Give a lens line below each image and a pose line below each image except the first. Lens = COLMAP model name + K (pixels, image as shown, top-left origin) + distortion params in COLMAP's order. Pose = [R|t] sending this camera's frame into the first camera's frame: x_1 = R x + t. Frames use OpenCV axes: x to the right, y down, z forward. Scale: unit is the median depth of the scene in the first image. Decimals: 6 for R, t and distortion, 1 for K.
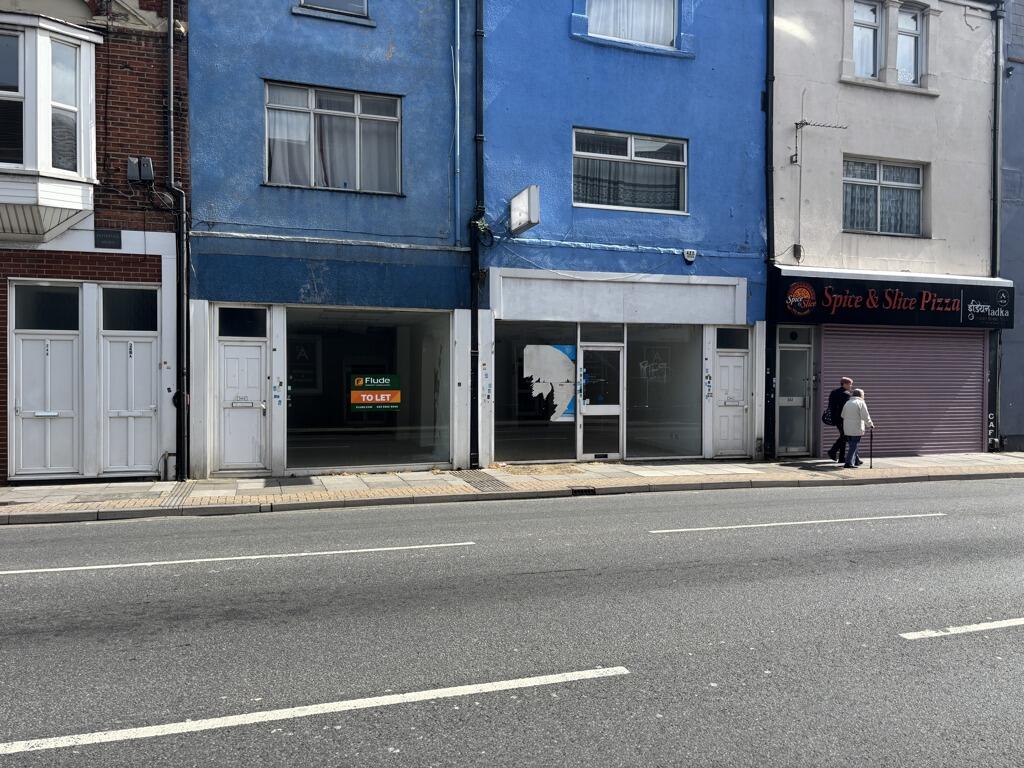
lens RADIAL K [[771.8, 0, 514.8], [0, 771.8, 391.5], [0, 0, 1]] dist [0.023822, -0.016665]
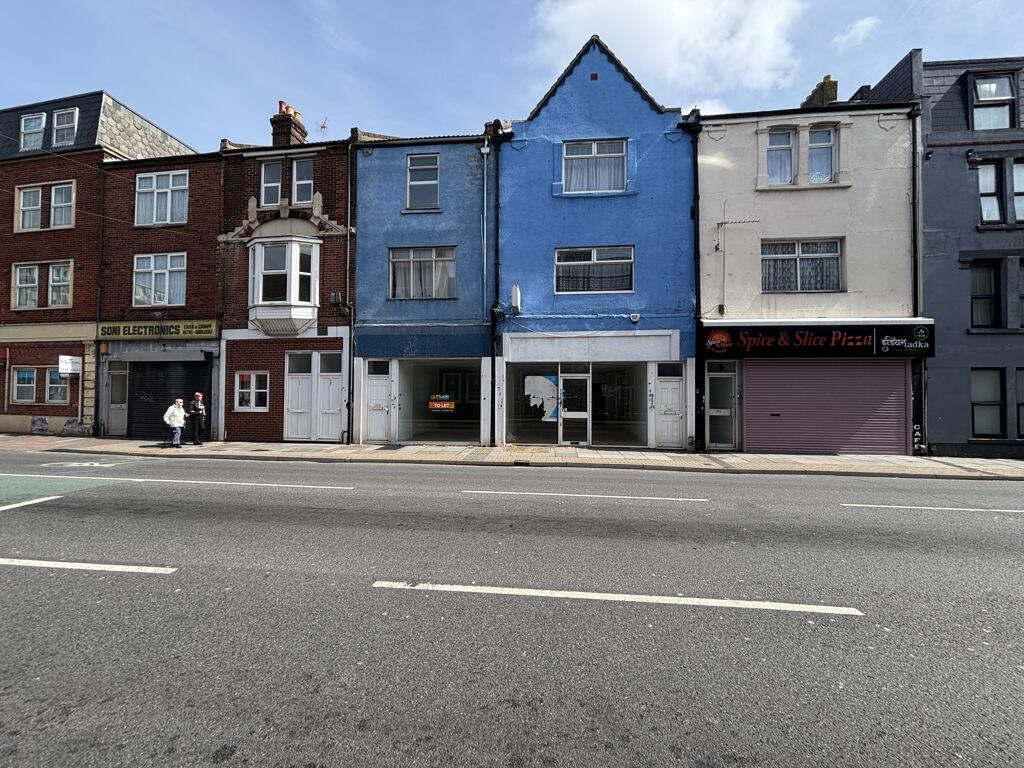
lens RADIAL K [[412.2, 0, 513.1], [0, 412.2, 386.7], [0, 0, 1]] dist [0.000446, 0.000180]
pose [[0.908964, -0.005575, -0.416838, 0.366624], [-0.009321, 0.999389, -0.033692, -0.005850], [0.416771, 0.034511, 0.908356, 0.146934]]
